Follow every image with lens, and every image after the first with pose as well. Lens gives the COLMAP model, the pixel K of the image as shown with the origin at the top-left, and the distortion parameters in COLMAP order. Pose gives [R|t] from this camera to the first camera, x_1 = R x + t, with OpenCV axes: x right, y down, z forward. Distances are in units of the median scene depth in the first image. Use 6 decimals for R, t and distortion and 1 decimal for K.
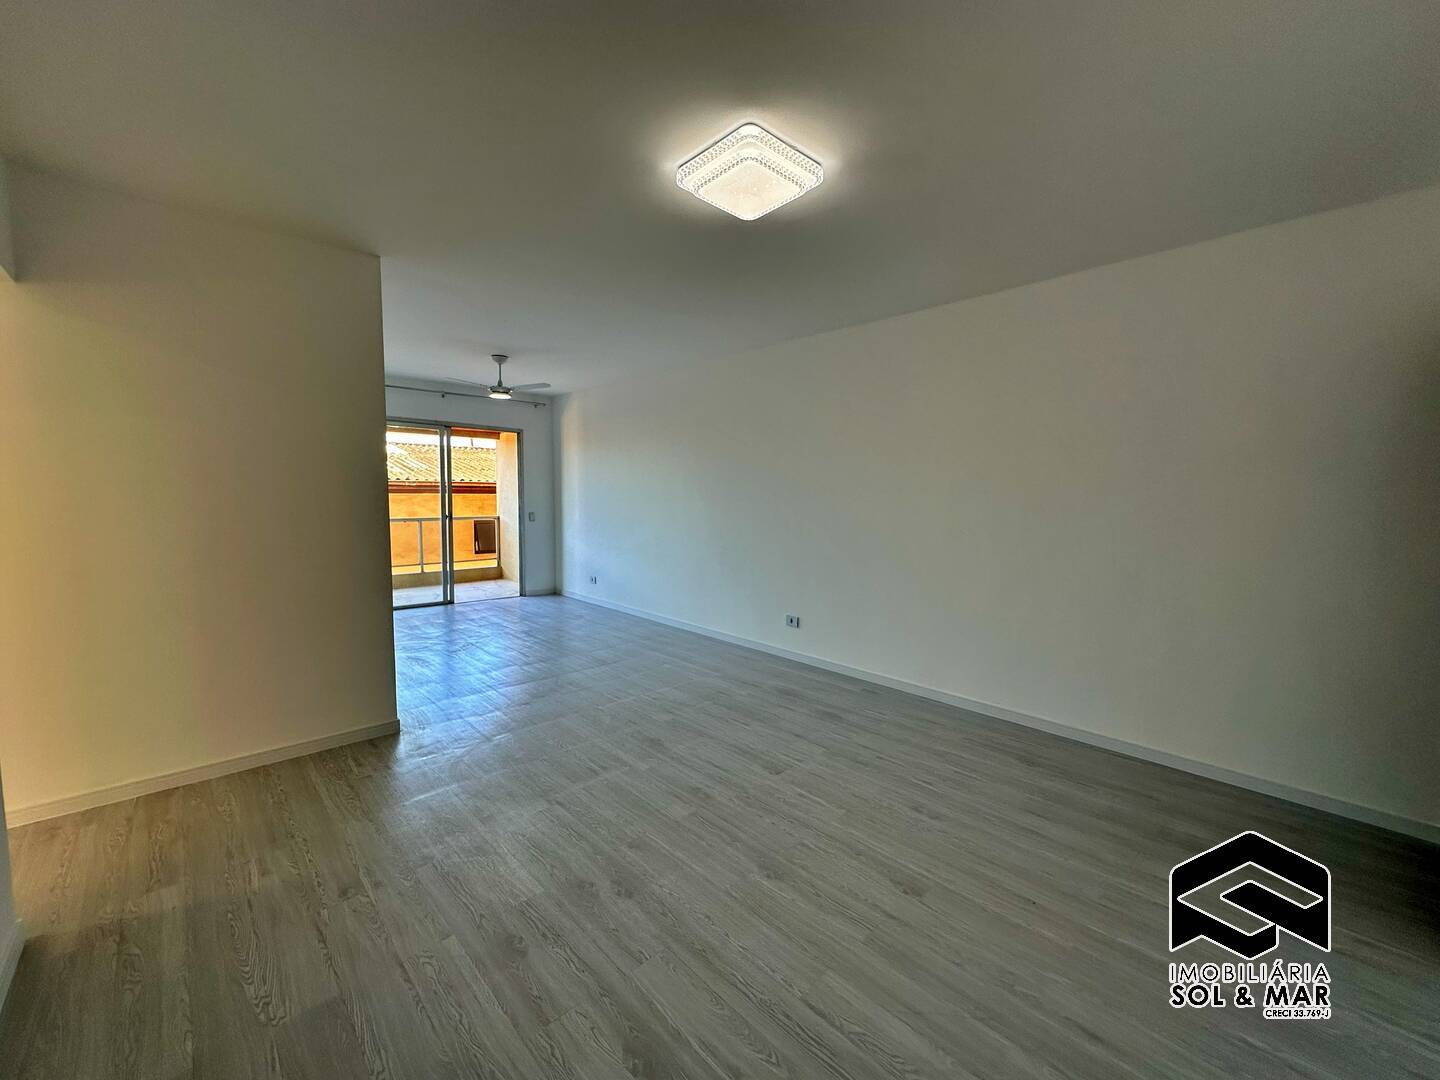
lens RADIAL K [[574.1, 0, 732.1], [0, 574.1, 530.7], [0, 0, 1]] dist [-0.002035, 0.000413]
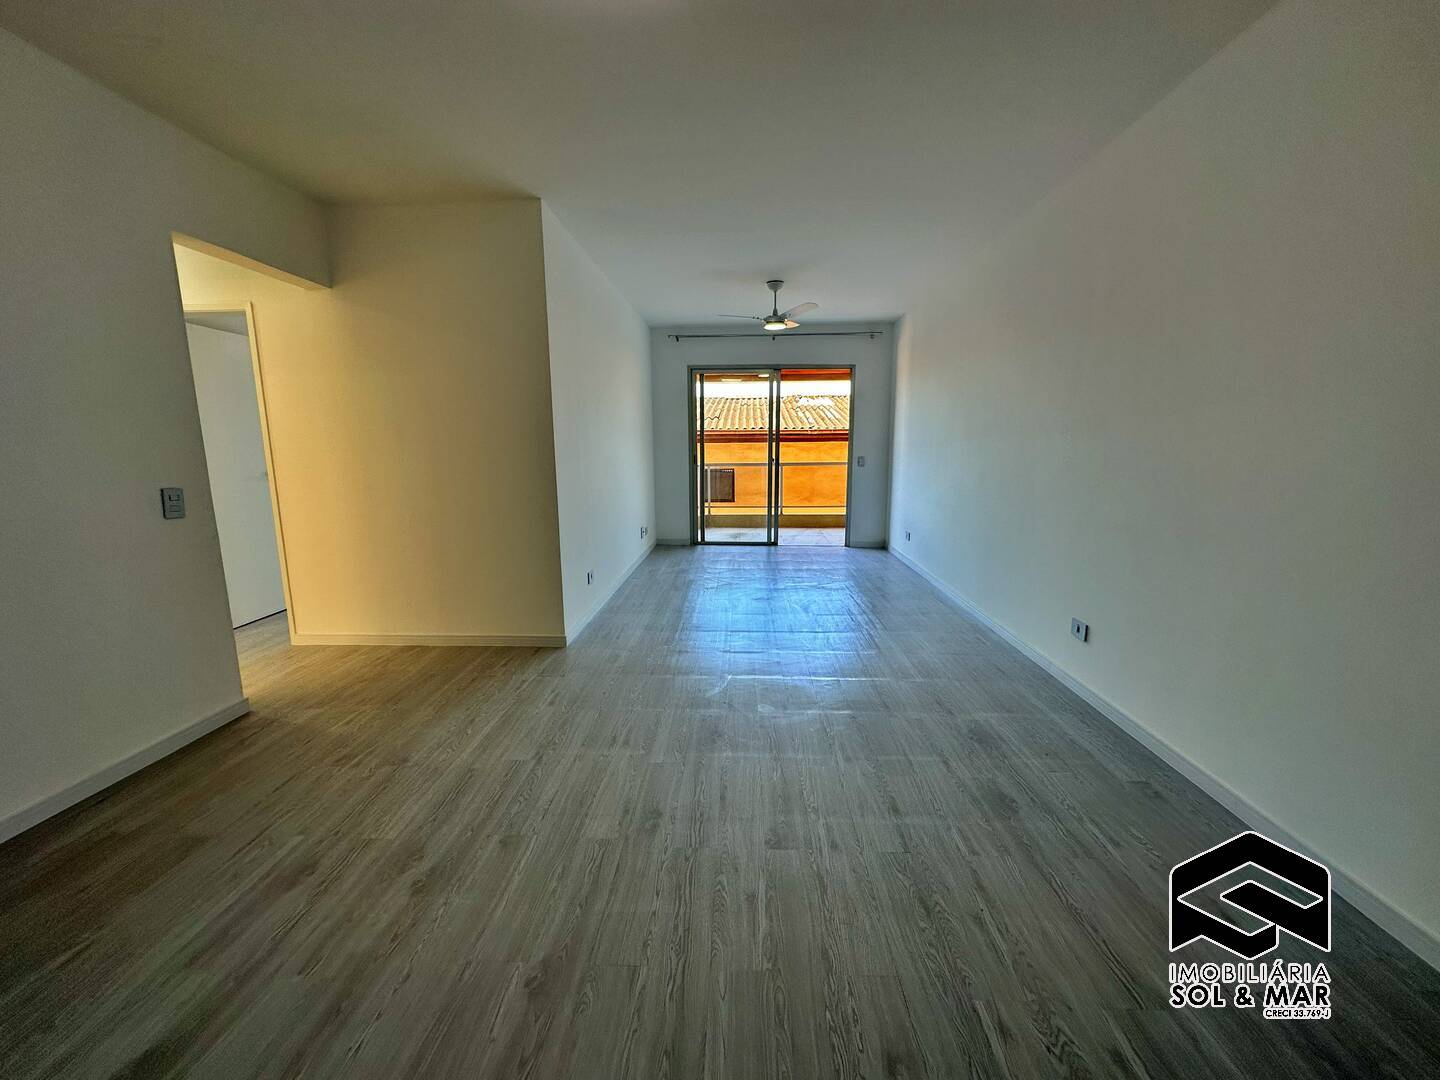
lens RADIAL K [[574.1, 0, 713.5], [0, 574.1, 542.6], [0, 0, 1]] dist [-0.002035, 0.000413]
pose [[0.679608, 0.102930, -0.726318, 0.207777], [-0.029255, 0.993122, 0.113366, 0.008281], [0.732992, -0.055796, 0.677945, 0.244898]]
